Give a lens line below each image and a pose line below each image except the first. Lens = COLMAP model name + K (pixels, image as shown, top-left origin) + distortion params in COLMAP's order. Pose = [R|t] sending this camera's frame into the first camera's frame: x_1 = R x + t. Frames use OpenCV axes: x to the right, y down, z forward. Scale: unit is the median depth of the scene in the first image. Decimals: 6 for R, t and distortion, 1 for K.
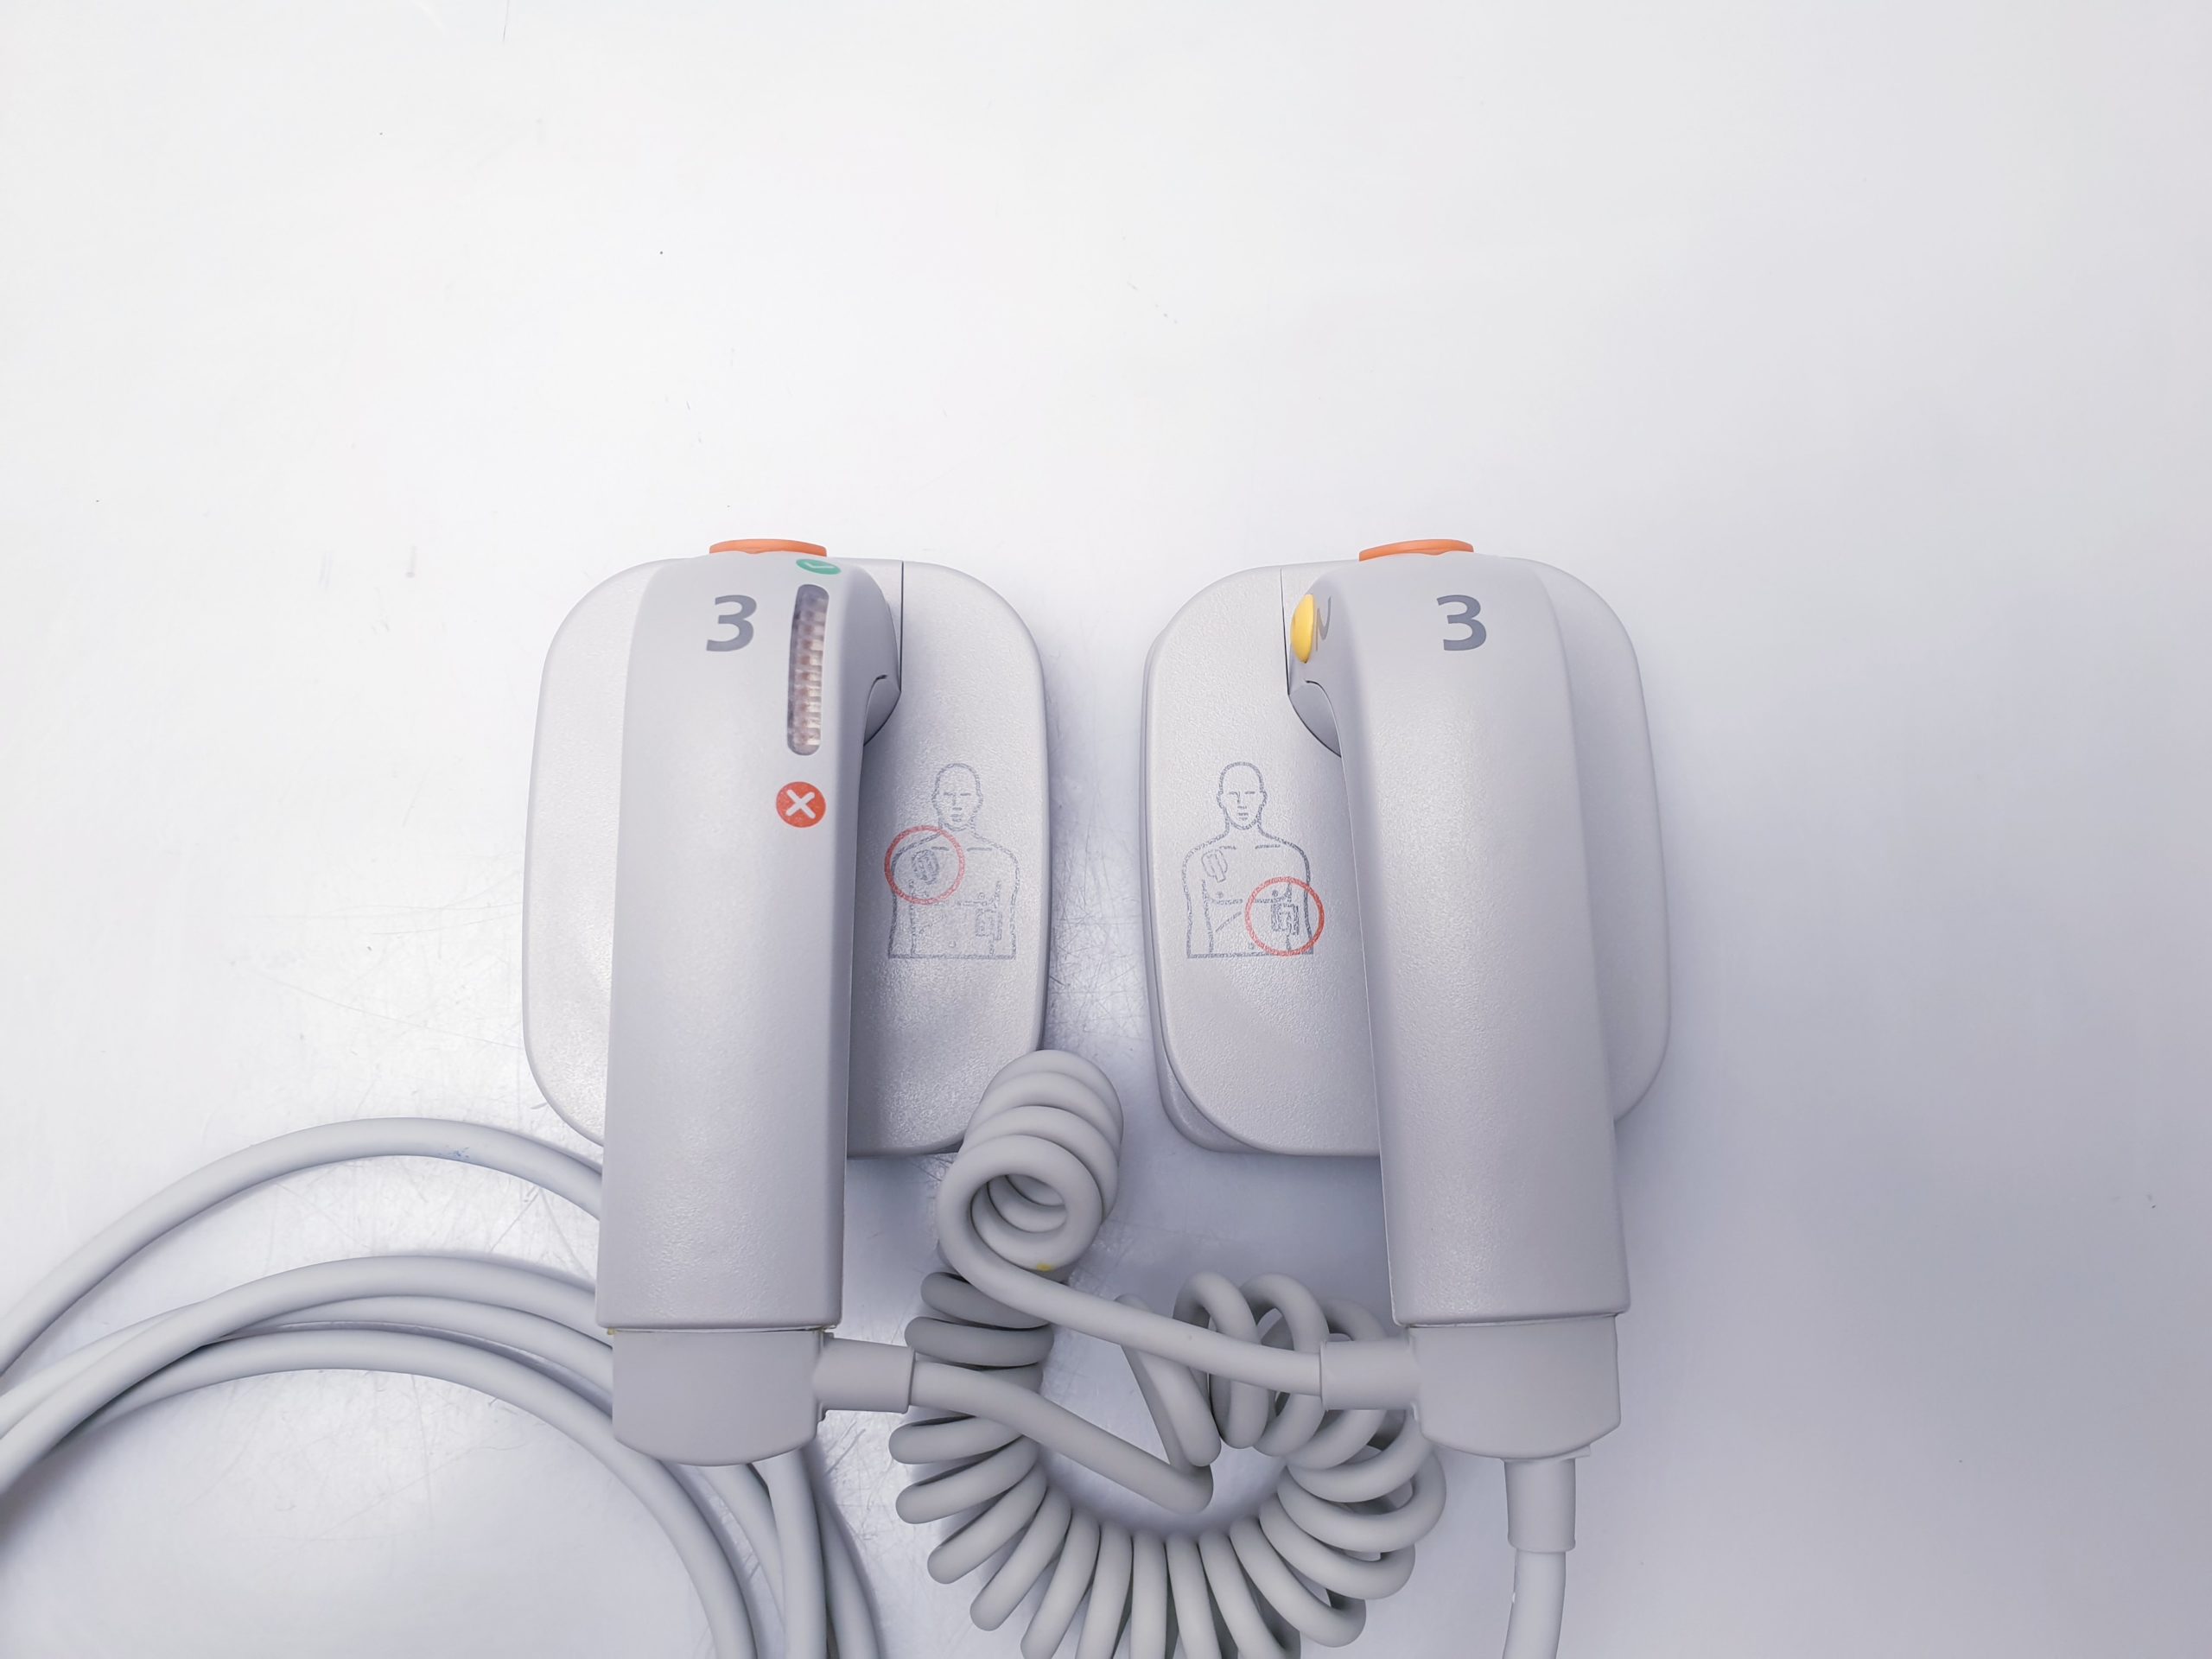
lens RADIAL K [[1682.2, 0, 1109.7], [0, 1682.2, 902.5], [0, 0, 1]] dist [0.069180, -0.143485]
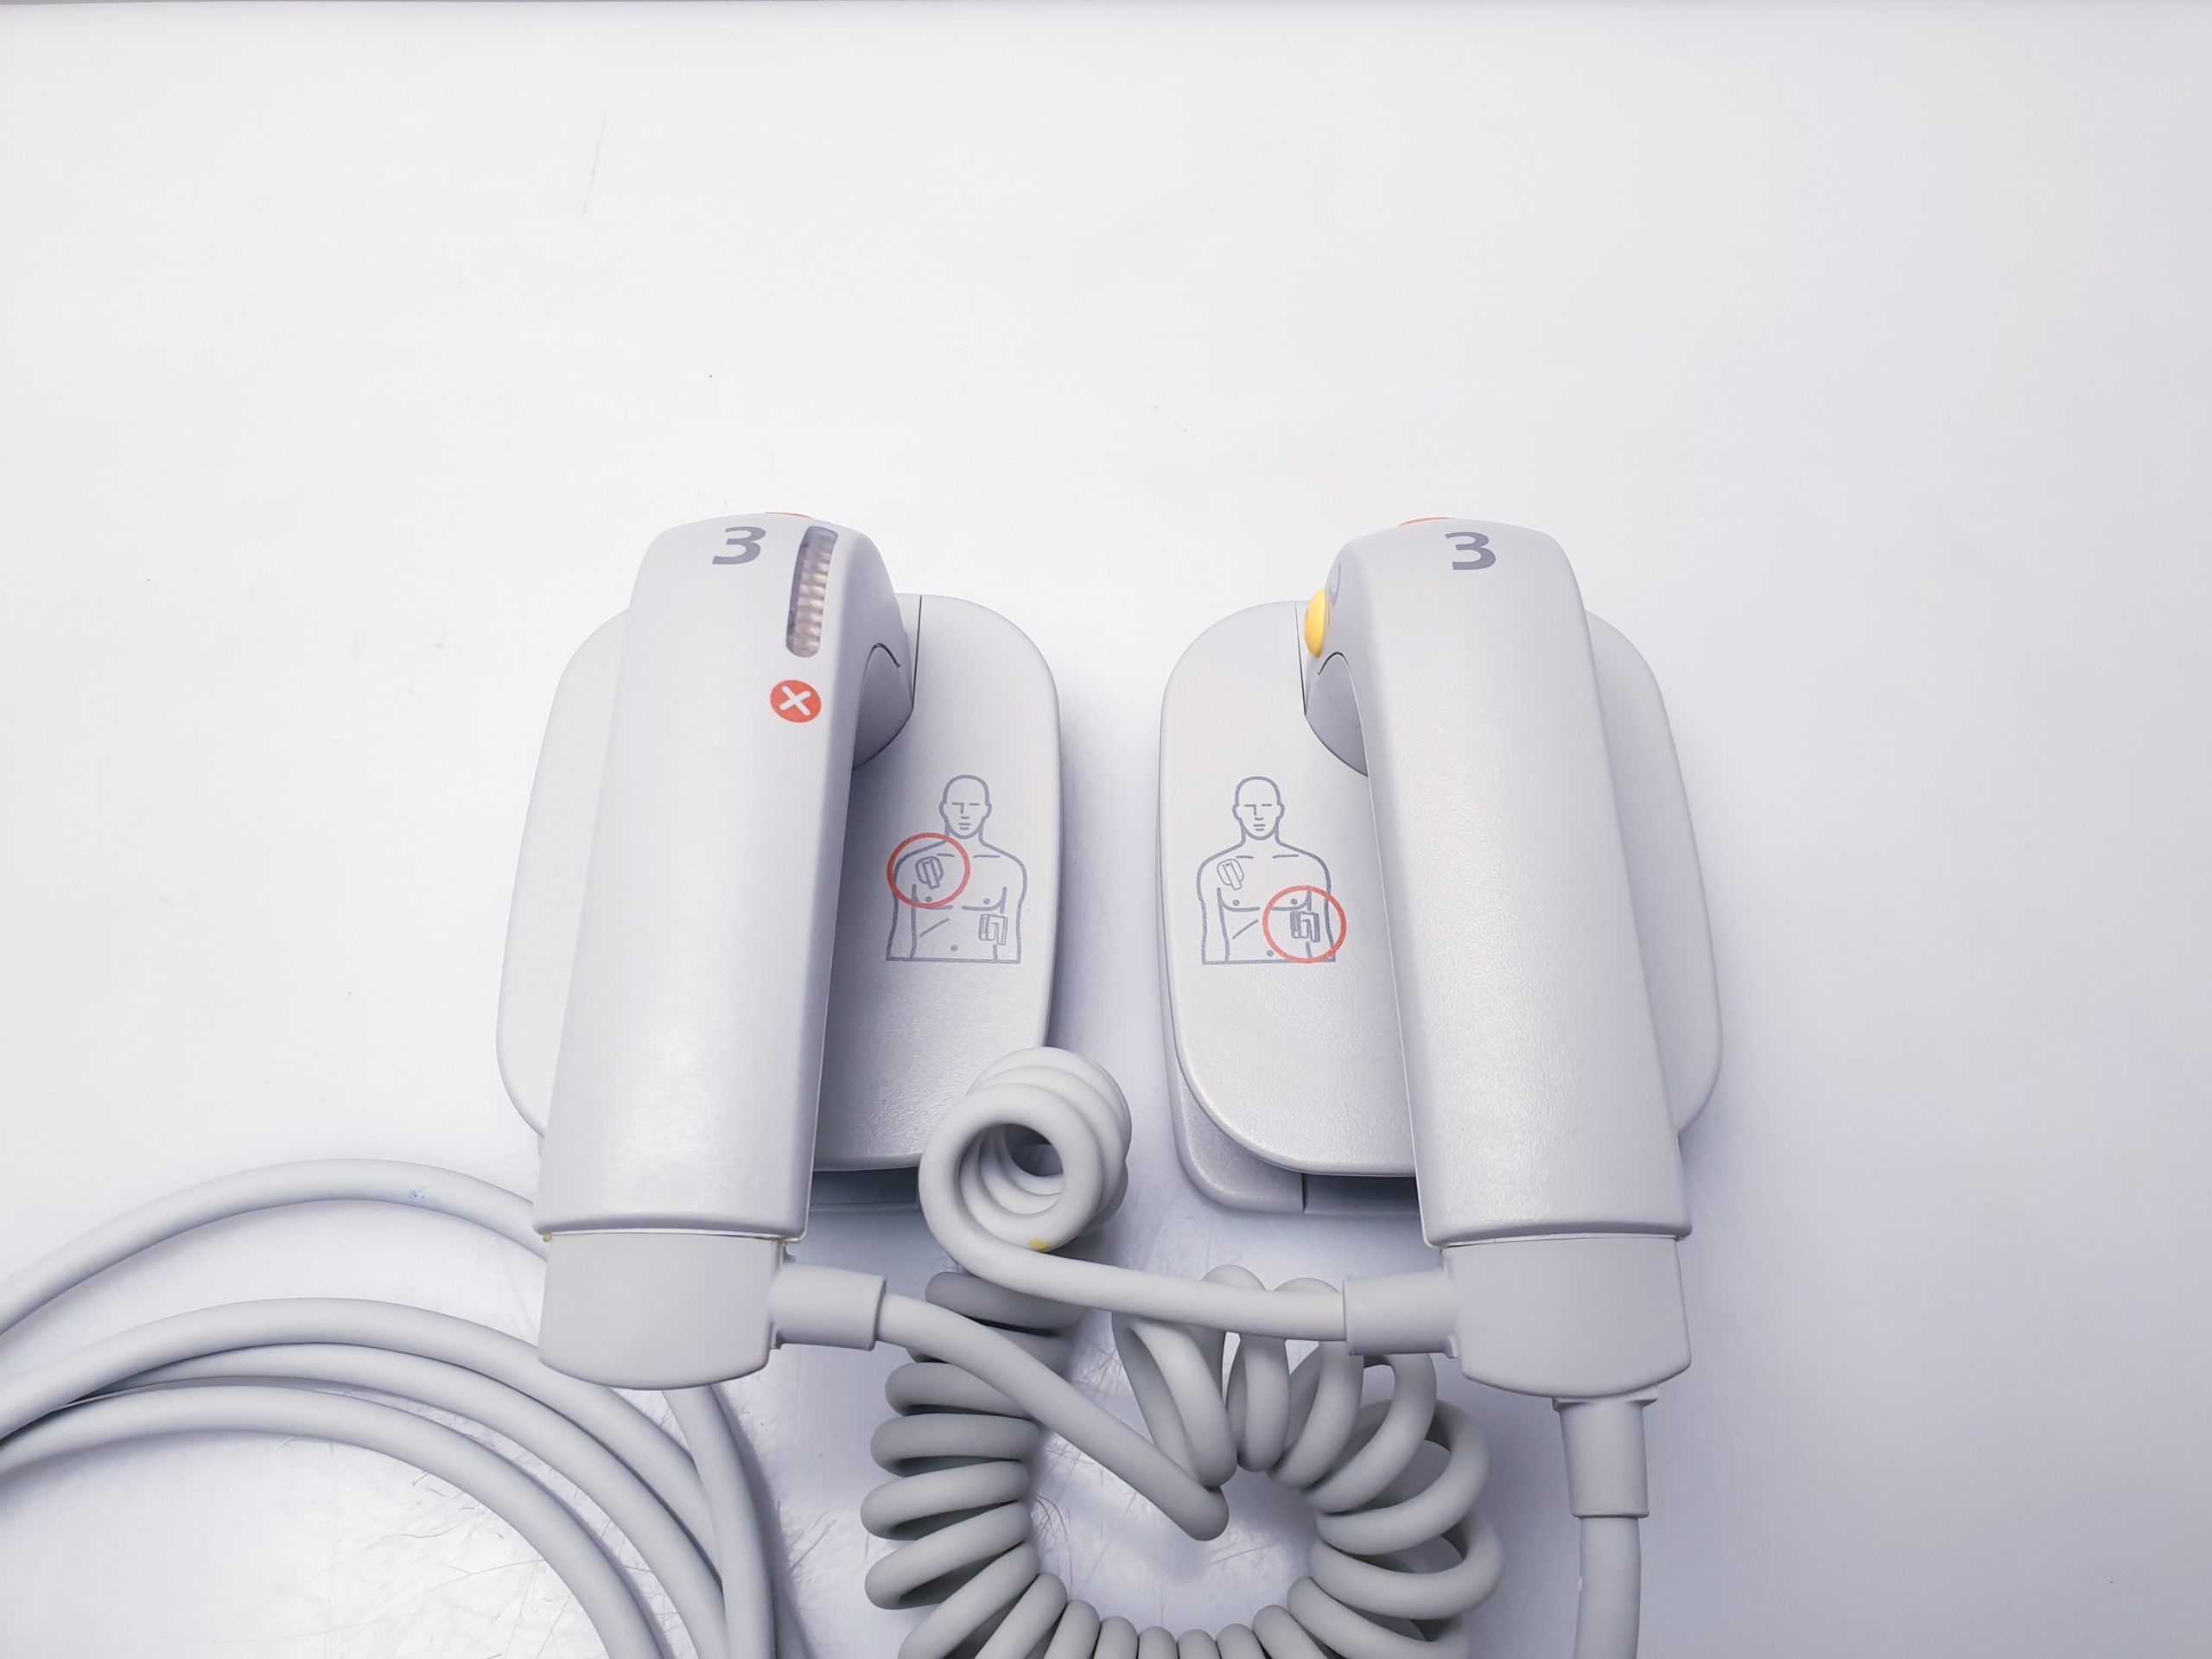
lens RADIAL K [[1700.4, 0, 1106.0], [0, 1700.4, 829.5], [0, 0, 1]] dist [0.039811, -0.003560]
pose [[0.999545, 0.004504, -0.029819, 0.020384], [-0.012361, 0.963098, -0.268868, 0.216010], [0.027508, 0.269114, 0.962715, 0.059295]]
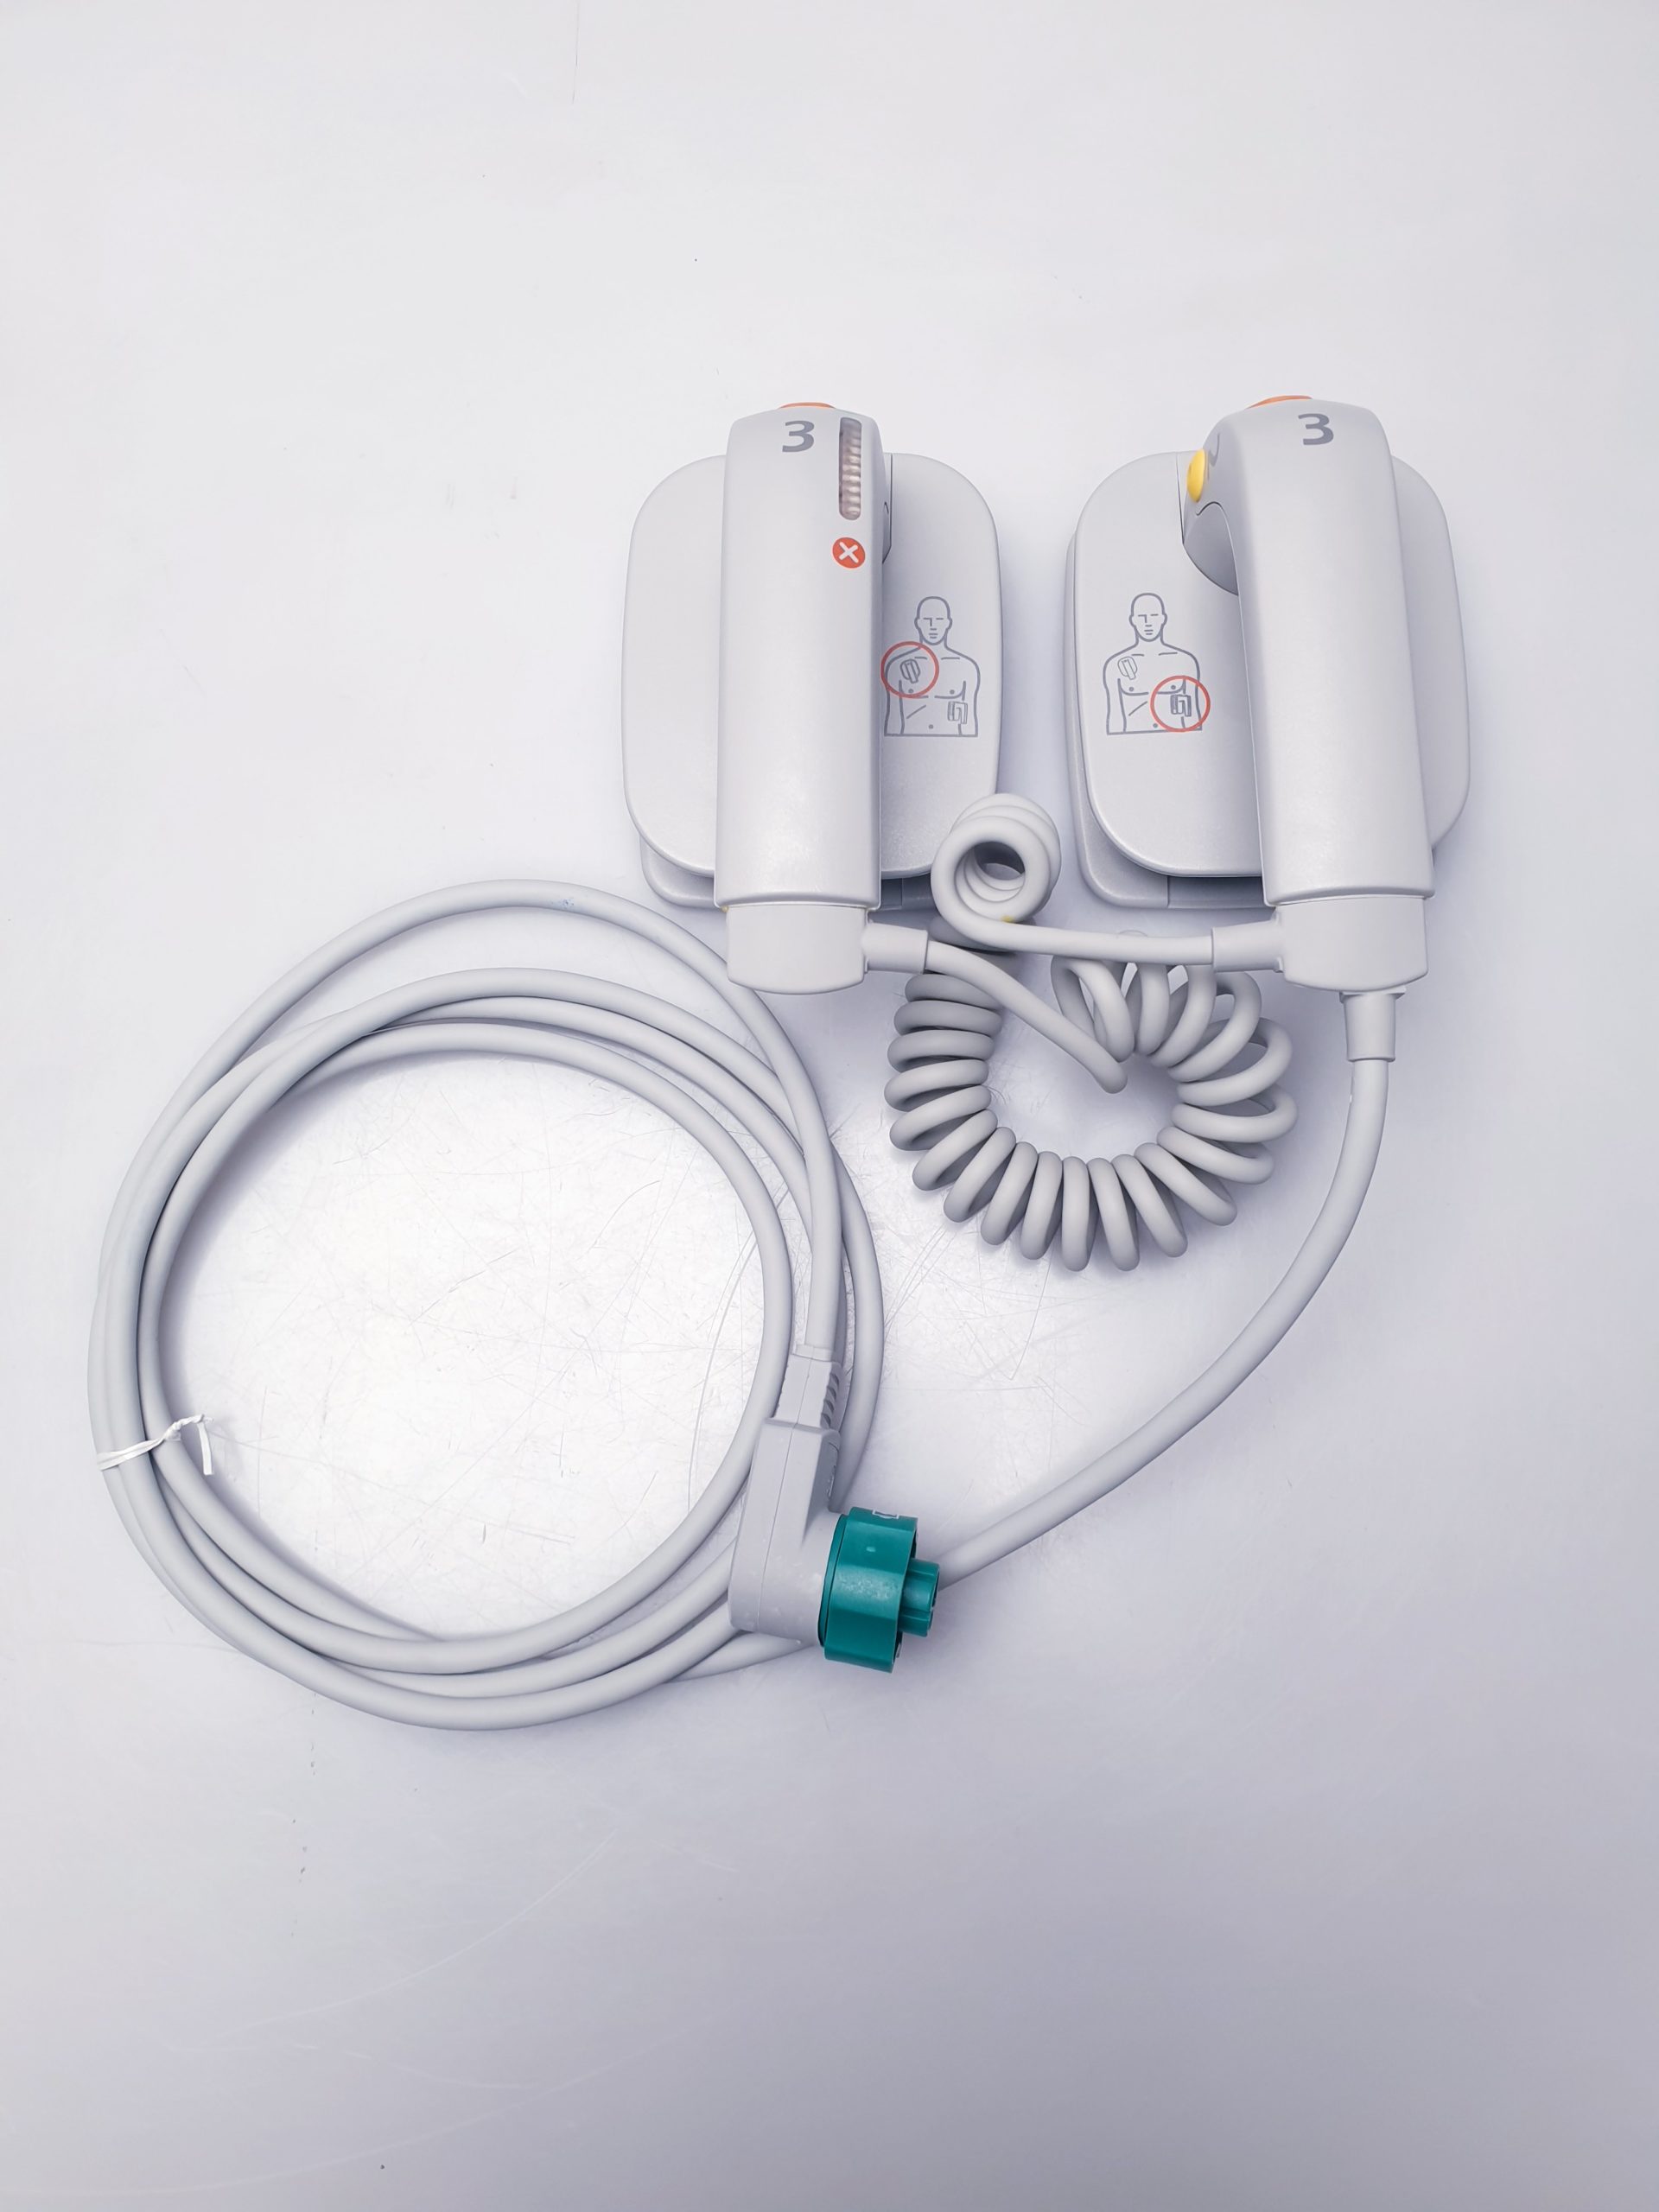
lens RADIAL K [[1574.0, 0, 829.5], [0, 1574.0, 1106.0], [0, 0, 1]] dist [0.084574, -0.380979]
pose [[0.996461, 0.007775, -0.083697, -0.065368], [-0.005660, 0.999660, 0.025470, 0.295378], [0.083867, -0.024906, 0.996166, -0.275007]]
